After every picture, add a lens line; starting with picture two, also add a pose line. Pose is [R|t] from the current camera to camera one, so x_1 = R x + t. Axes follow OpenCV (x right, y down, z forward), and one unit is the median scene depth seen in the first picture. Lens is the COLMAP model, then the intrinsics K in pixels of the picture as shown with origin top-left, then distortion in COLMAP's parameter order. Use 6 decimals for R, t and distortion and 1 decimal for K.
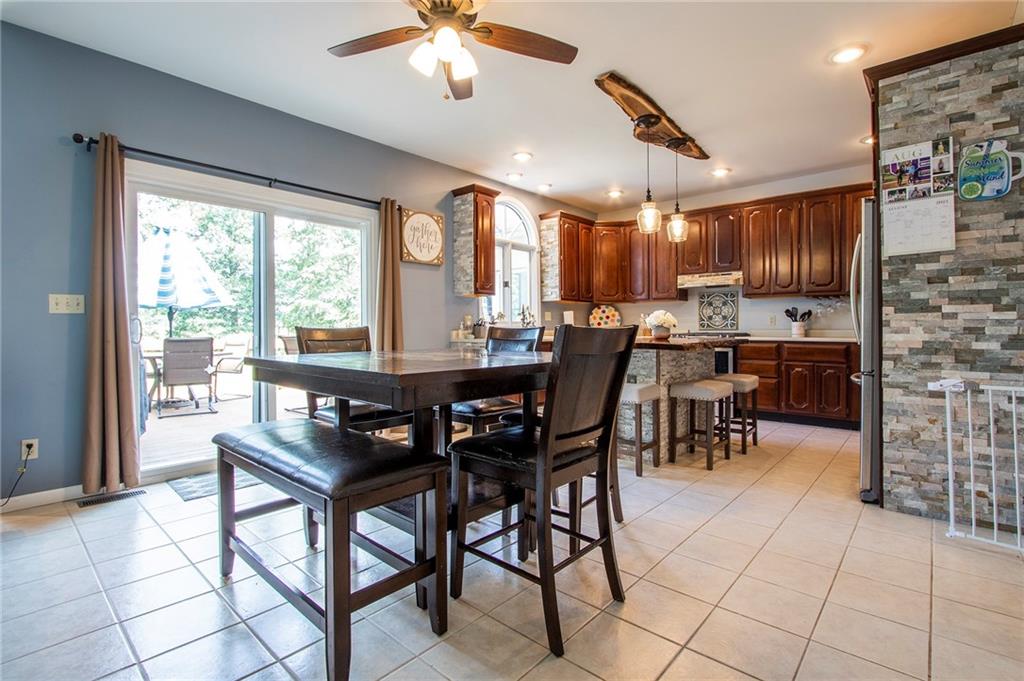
lens RADIAL K [[482.2, 0, 508.9], [0, 482.2, 324.7], [0, 0, 1]] dist [-0.015738, 0.000543]
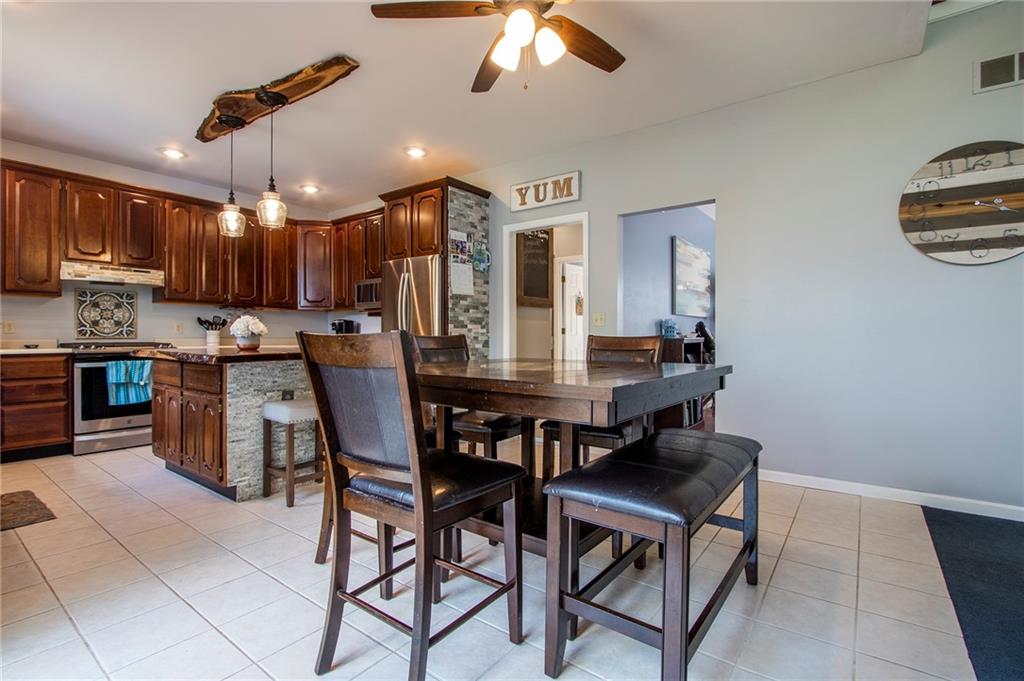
lens RADIAL K [[476.8, 0, 510.7], [0, 476.8, 336.1], [0, 0, 1]] dist [-0.015454, 0.001473]
pose [[-0.085141, 0.004102, 0.996360, -0.557912], [-0.008232, 0.999955, -0.004820, 0.006854], [-0.996335, -0.008612, -0.085103, 0.590569]]
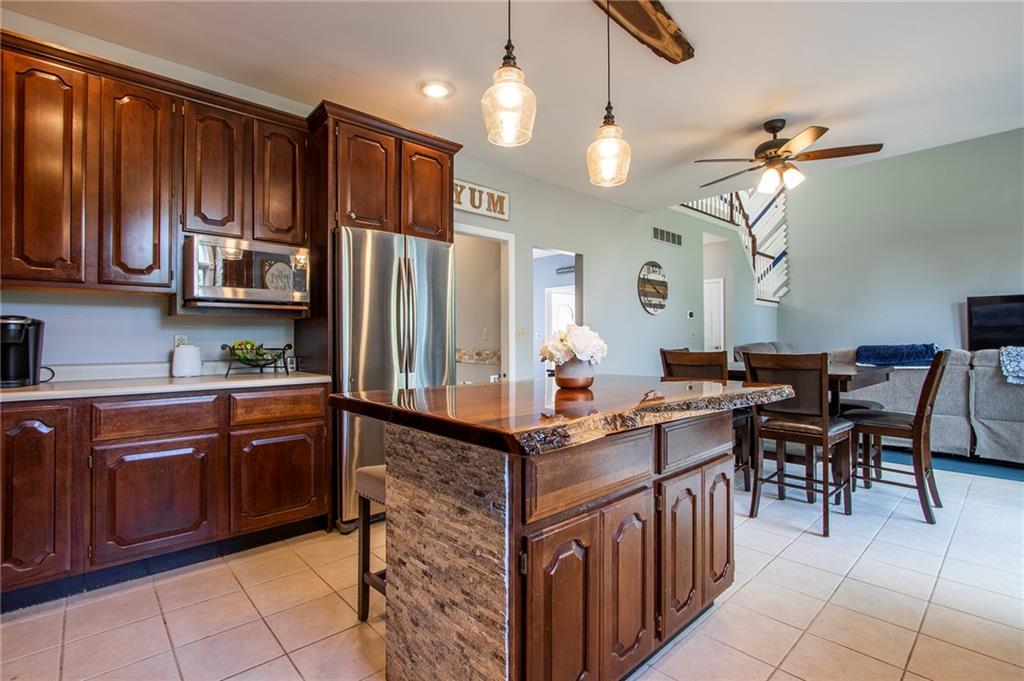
lens RADIAL K [[476.8, 0, 510.7], [0, 476.8, 336.1], [0, 0, 1]] dist [-0.015454, 0.001473]
pose [[-0.995125, 0.009274, 0.098181, 0.324048], [0.007685, 0.999834, -0.016550, -0.011014], [-0.098318, -0.015715, -0.995031, 1.424631]]
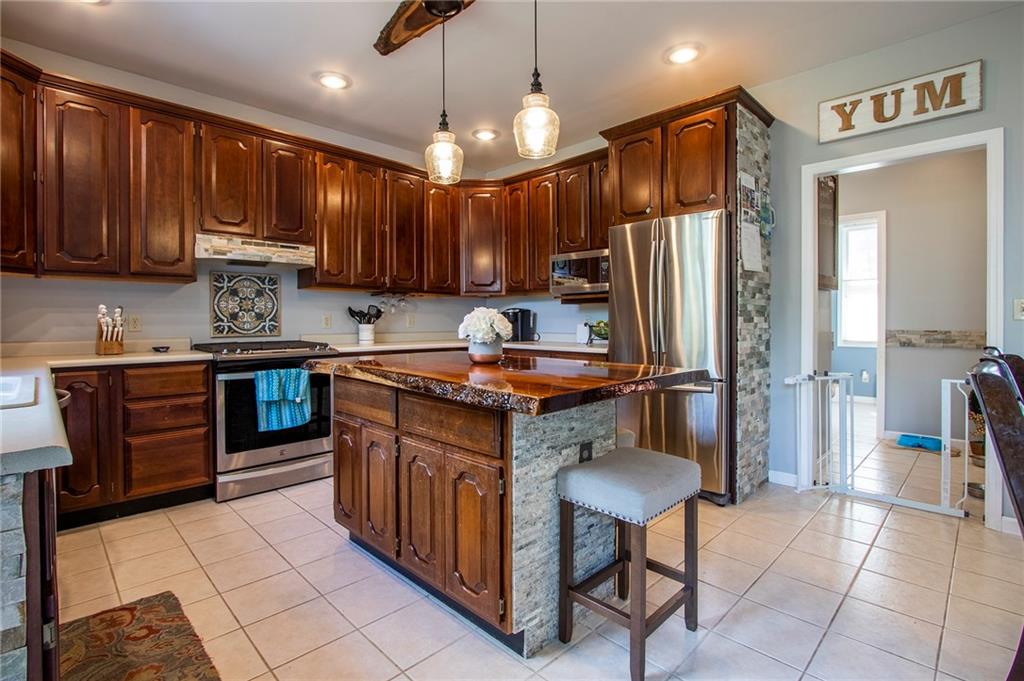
lens RADIAL K [[482.2, 0, 508.9], [0, 482.2, 324.7], [0, 0, 1]] dist [-0.015738, 0.000543]
pose [[0.057528, -0.005431, 0.998329, -0.203594], [-0.006581, 0.999961, 0.005819, -0.013991], [-0.998322, -0.006904, 0.057490, 0.923777]]
